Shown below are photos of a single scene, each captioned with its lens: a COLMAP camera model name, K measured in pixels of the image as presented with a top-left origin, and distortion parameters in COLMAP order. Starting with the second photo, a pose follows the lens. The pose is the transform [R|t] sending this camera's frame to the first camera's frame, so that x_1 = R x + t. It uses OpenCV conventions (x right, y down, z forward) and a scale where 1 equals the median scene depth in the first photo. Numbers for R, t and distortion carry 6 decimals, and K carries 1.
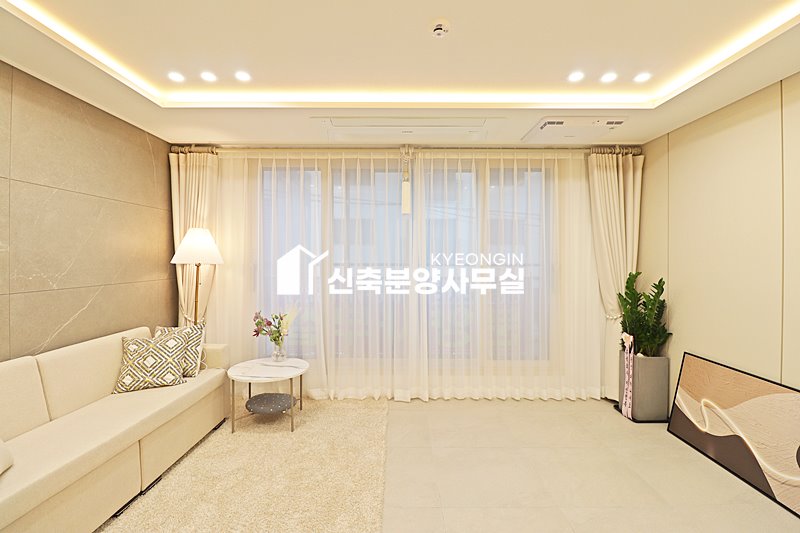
lens RADIAL K [[370.3, 0, 397.8], [0, 370.3, 259.4], [0, 0, 1]] dist [0.000292, -0.011899]
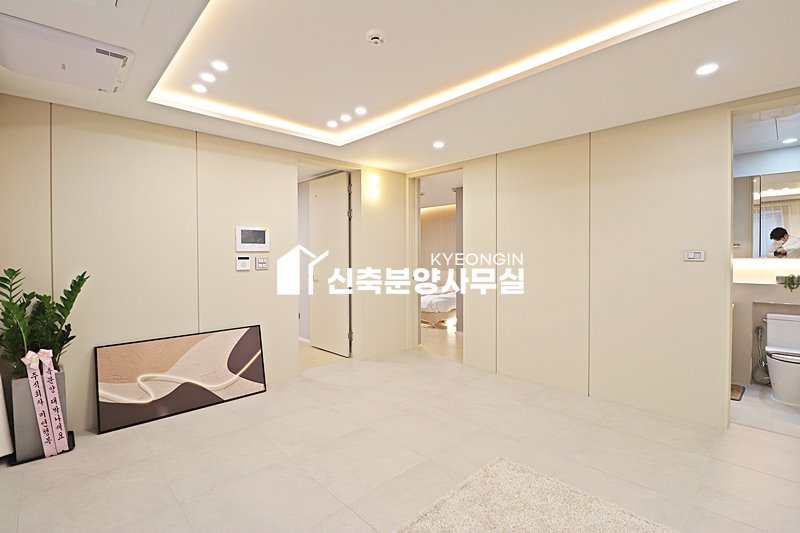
lens RADIAL K [[370.3, 0, 397.8], [0, 370.3, 259.4], [0, 0, 1]] dist [0.000292, -0.011899]
pose [[-0.728545, -0.003134, 0.684991, -0.378443], [0.003740, 0.999956, 0.008553, 0.017056], [-0.684988, 0.008793, -0.728501, 0.986042]]
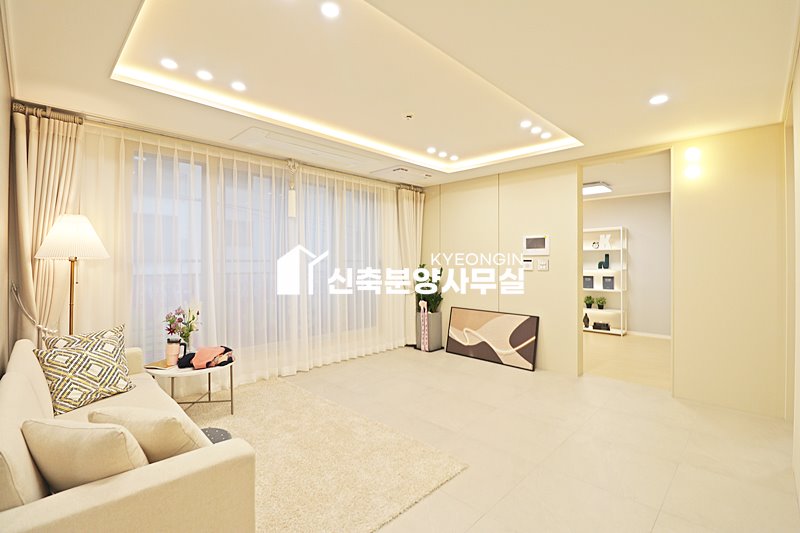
lens RADIAL K [[370.3, 0, 397.8], [0, 370.3, 259.4], [0, 0, 1]] dist [0.000292, -0.011899]
pose [[0.700502, 0.000333, 0.713650, -0.606438], [0.004683, 0.999976, -0.005063, 0.021490], [-0.713635, 0.006889, 0.700484, -0.078418]]
